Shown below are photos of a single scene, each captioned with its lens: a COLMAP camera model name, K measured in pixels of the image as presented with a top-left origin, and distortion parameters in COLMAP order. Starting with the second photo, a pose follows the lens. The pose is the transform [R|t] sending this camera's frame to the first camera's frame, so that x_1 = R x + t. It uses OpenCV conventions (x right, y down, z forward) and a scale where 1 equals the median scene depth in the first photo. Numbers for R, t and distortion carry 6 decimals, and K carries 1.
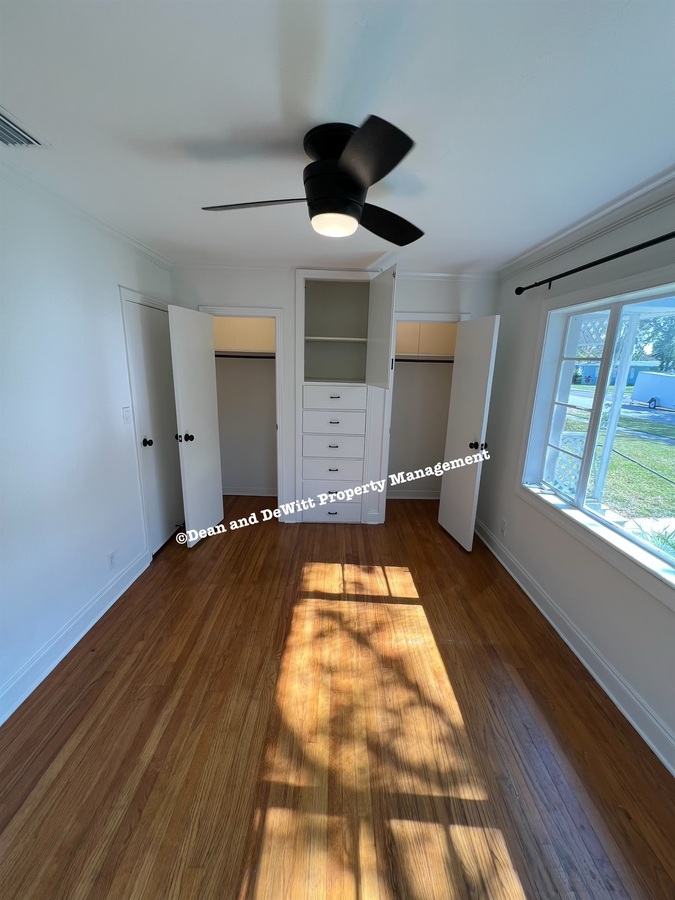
lens RADIAL K [[361.0, 0, 342.4], [0, 361.0, 450.3], [0, 0, 1]] dist [-0.002972, -0.000126]
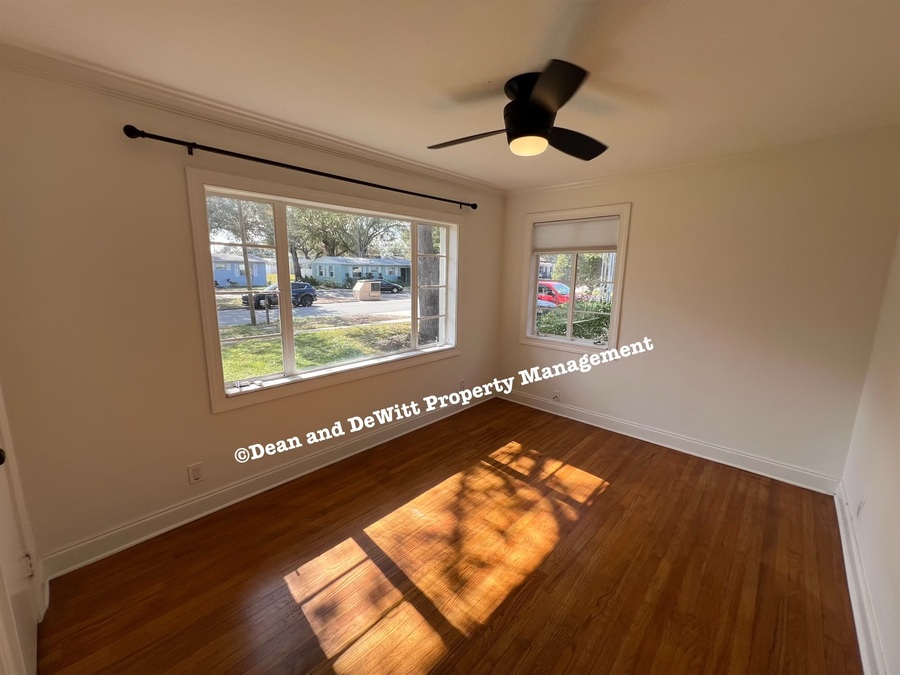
lens RADIAL K [[361.0, 0, 446.0], [0, 361.0, 333.0], [0, 0, 1]] dist [-0.002972, -0.000126]
pose [[-0.710507, -0.164143, 0.684278, -0.511773], [0.132080, 0.924024, 0.358796, -0.343351], [-0.691183, 0.345307, -0.634846, 1.456876]]
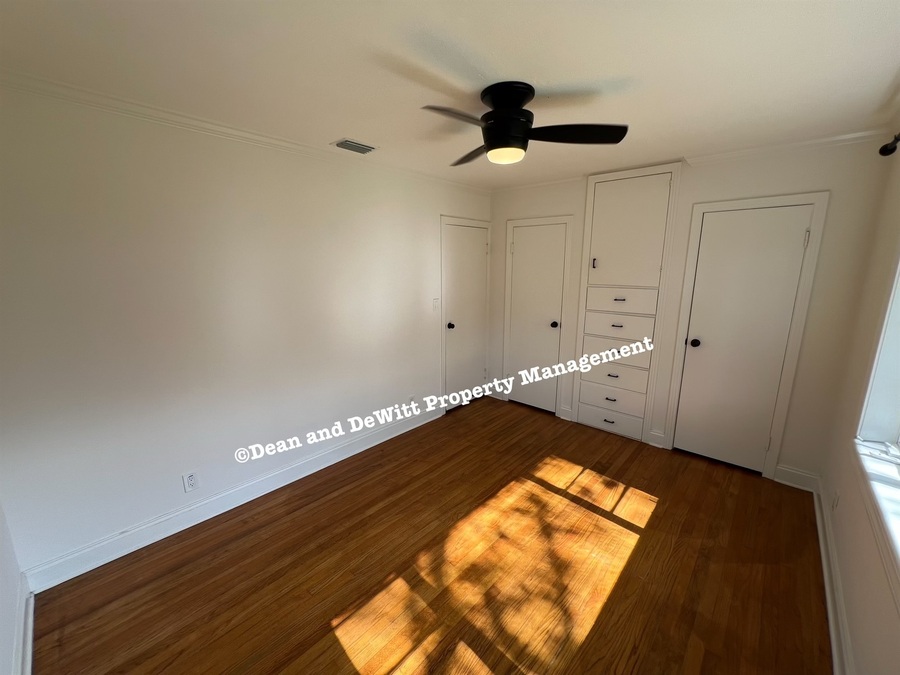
lens RADIAL K [[361.0, 0, 447.9], [0, 361.0, 339.3], [0, 0, 1]] dist [-0.002972, -0.000126]
pose [[0.725198, 0.116261, -0.678654, 0.491125], [-0.143708, 0.989492, 0.015948, 0.010219], [0.673376, 0.085963, 0.734285, -0.001245]]
